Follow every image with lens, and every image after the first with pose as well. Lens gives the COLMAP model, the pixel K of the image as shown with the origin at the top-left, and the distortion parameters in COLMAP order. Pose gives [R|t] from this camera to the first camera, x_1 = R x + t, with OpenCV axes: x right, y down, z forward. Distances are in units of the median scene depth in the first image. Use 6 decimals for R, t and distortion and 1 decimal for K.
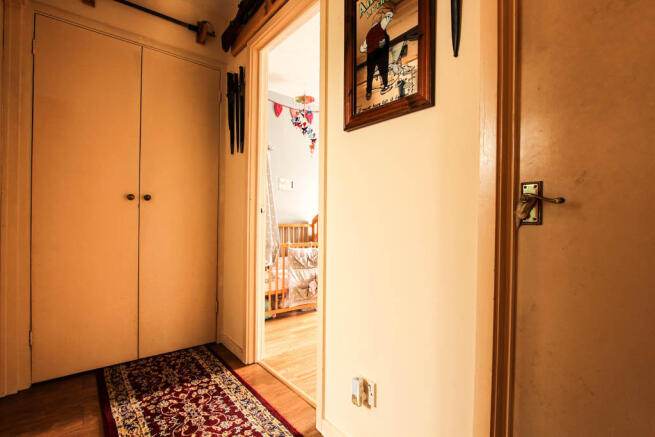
lens RADIAL K [[304.5, 0, 327.2], [0, 304.5, 218.9], [0, 0, 1]] dist [-0.012160, -0.000198]
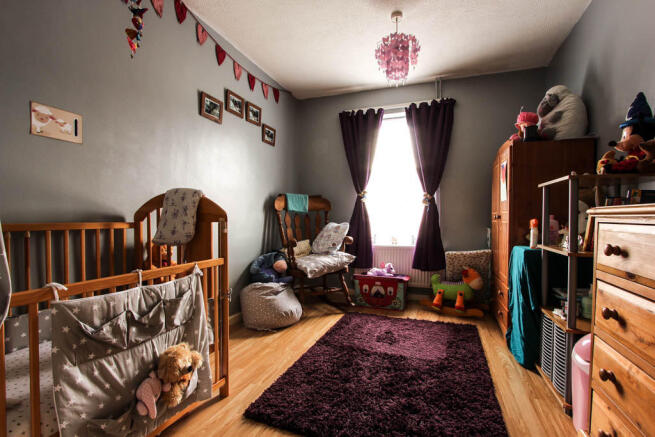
lens RADIAL K [[304.5, 0, 331.0], [0, 304.5, 220.5], [0, 0, 1]] dist [-0.012160, -0.000198]
pose [[0.854322, -0.023557, 0.519209, -0.043367], [0.013036, 0.999629, 0.023905, 0.009749], [-0.519580, -0.013654, 0.854313, 0.581767]]
